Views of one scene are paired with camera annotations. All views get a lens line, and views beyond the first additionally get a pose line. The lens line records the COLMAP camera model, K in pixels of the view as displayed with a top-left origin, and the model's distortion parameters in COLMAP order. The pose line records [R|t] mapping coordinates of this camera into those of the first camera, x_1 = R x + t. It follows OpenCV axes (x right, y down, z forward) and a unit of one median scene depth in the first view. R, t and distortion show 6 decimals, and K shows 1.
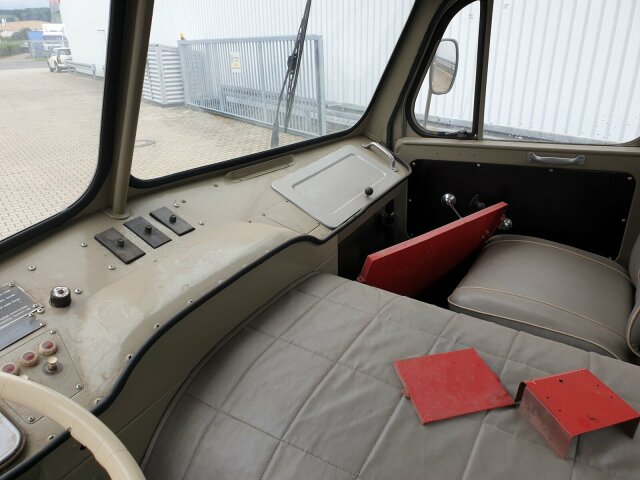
lens RADIAL K [[489.8, 0, 320.9], [0, 489.8, 237.2], [0, 0, 1]] dist [0.018582, 0.008217]
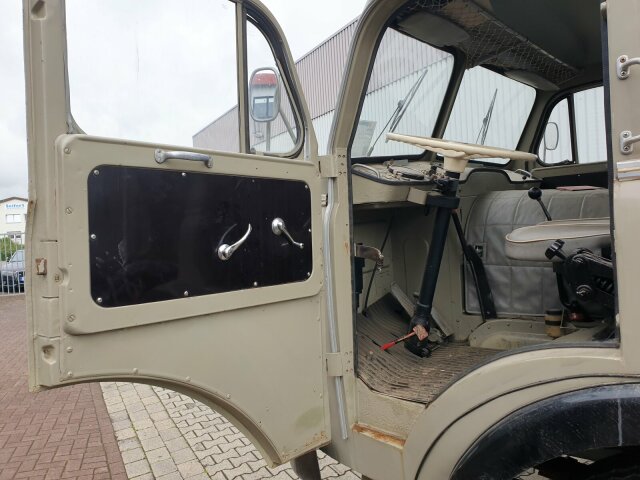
lens RADIAL K [[489.8, 0, 319.6], [0, 489.8, 237.7], [0, 0, 1]] dist [0.018582, 0.008217]
pose [[0.984021, -0.043282, -0.172714, -0.524032], [-0.017483, 0.941832, -0.335630, 1.116051], [0.177194, 0.333286, 0.926025, -1.304055]]
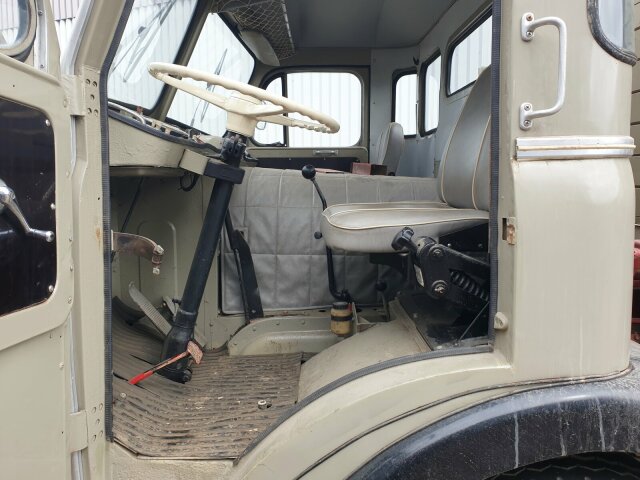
lens RADIAL K [[489.8, 0, 319.6], [0, 489.8, 232.7], [0, 0, 1]] dist [0.018582, 0.008217]
pose [[0.861175, -0.042177, 0.506557, -0.833967], [0.189547, 0.951319, -0.243031, 0.919233], [-0.471647, 0.305308, 0.827246, -0.805759]]
